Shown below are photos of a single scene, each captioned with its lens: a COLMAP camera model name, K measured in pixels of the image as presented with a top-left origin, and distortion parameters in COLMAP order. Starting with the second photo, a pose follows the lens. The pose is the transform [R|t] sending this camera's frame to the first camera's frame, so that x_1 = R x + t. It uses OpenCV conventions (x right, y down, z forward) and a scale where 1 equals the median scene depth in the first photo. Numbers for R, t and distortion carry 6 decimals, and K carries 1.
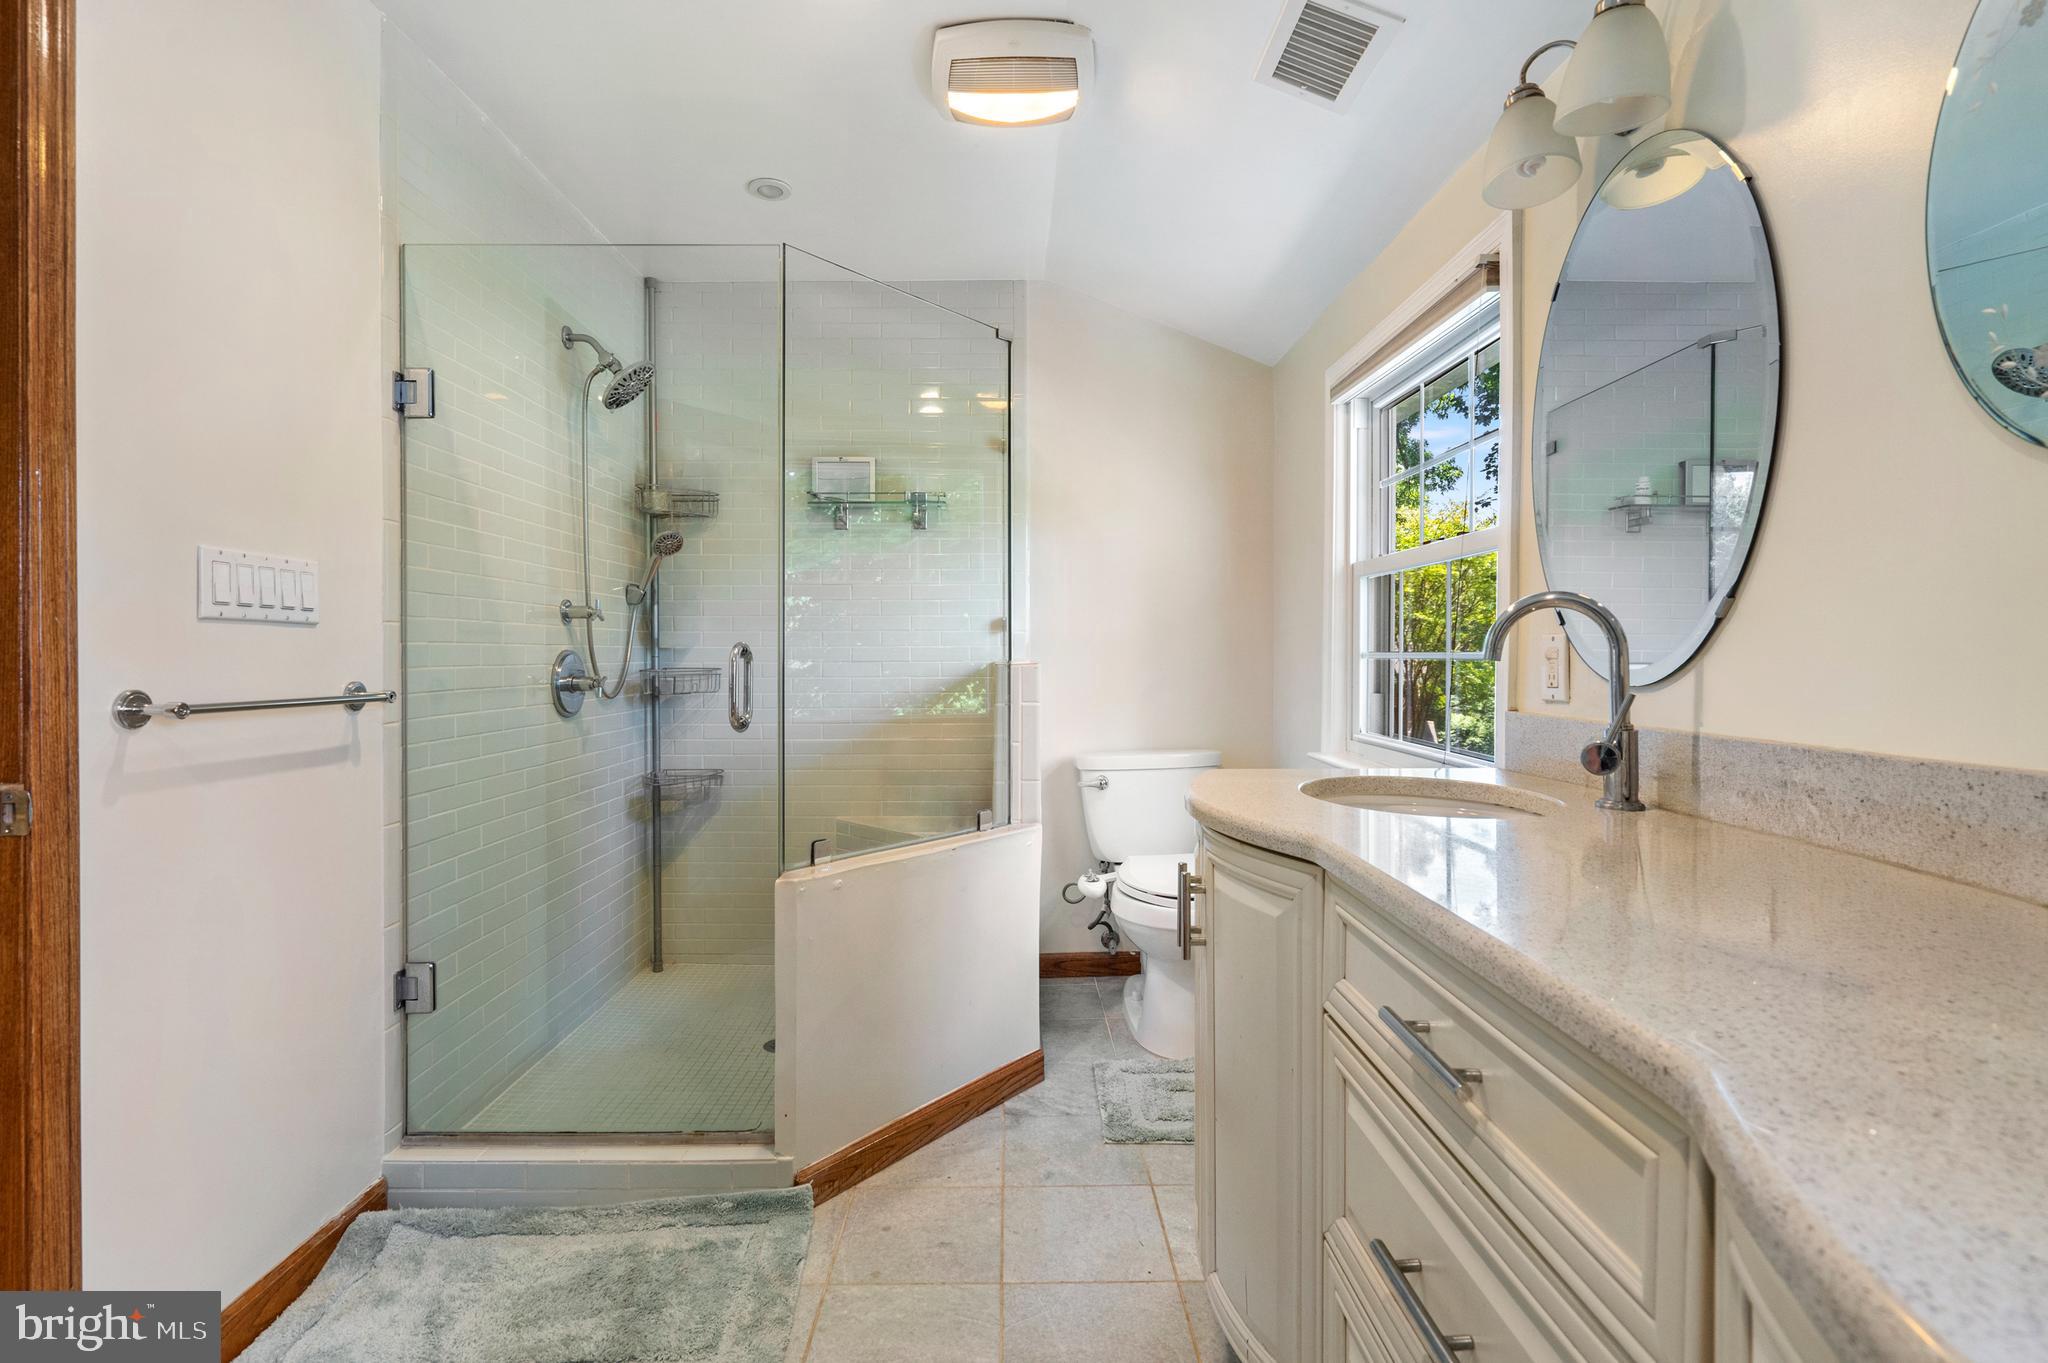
lens RADIAL K [[934.4, 0, 1018.3], [0, 934.4, 660.2], [0, 0, 1]] dist [-0.003808, 0.001689]
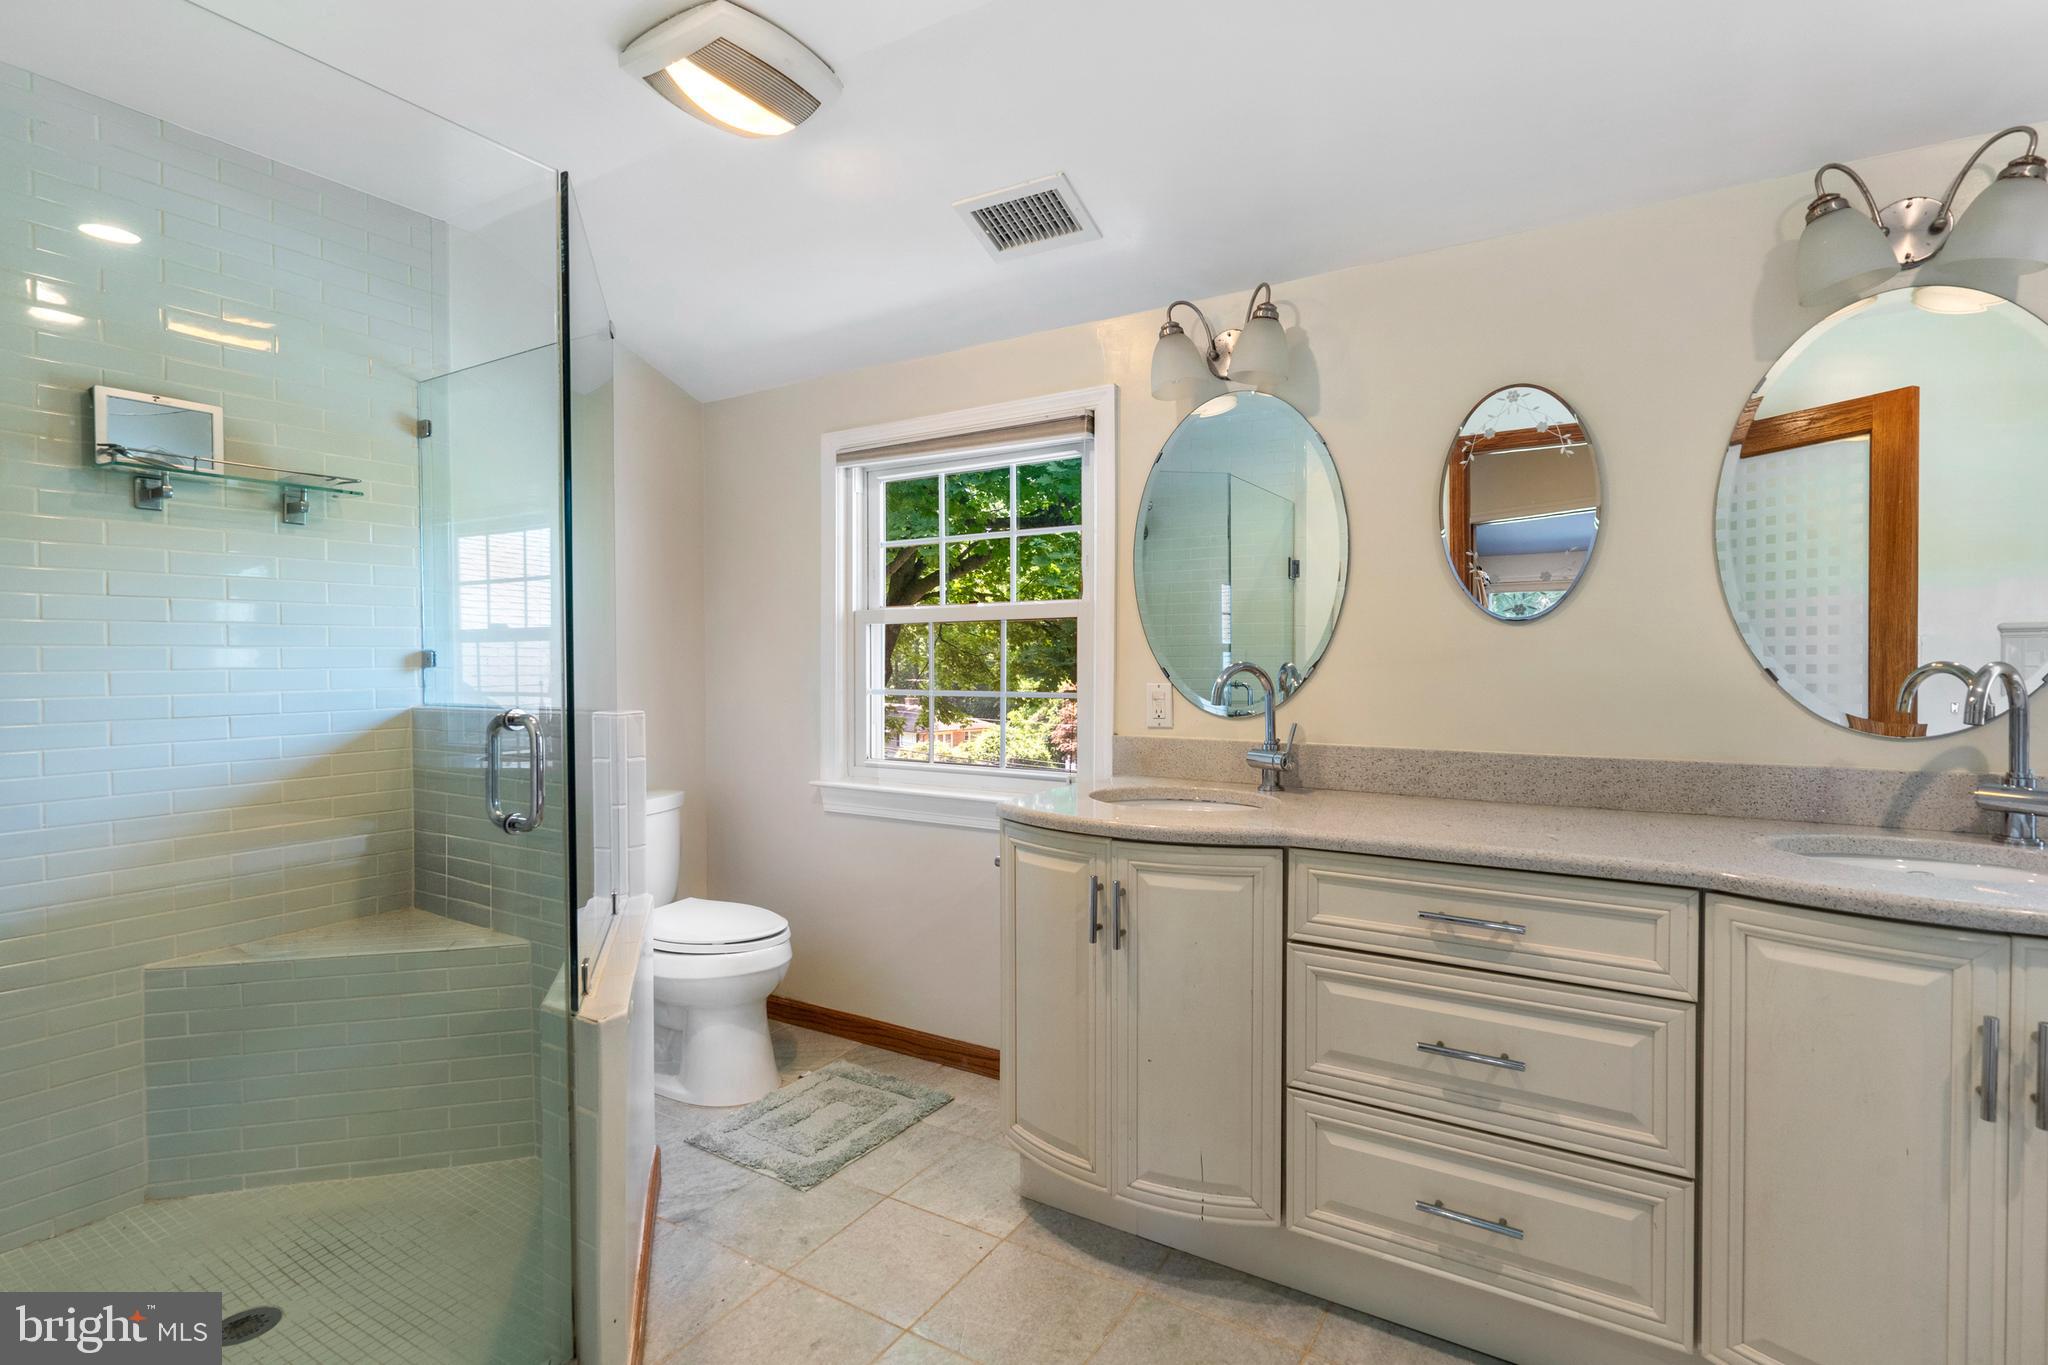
lens RADIAL K [[934.4, 0, 1016.2], [0, 934.4, 680.9], [0, 0, 1]] dist [-0.003808, 0.001689]
pose [[0.553216, -0.022873, 0.832724, -0.566074], [0.011611, 0.999738, 0.019747, -0.044628], [-0.832957, -0.001256, 0.553336, 0.241473]]
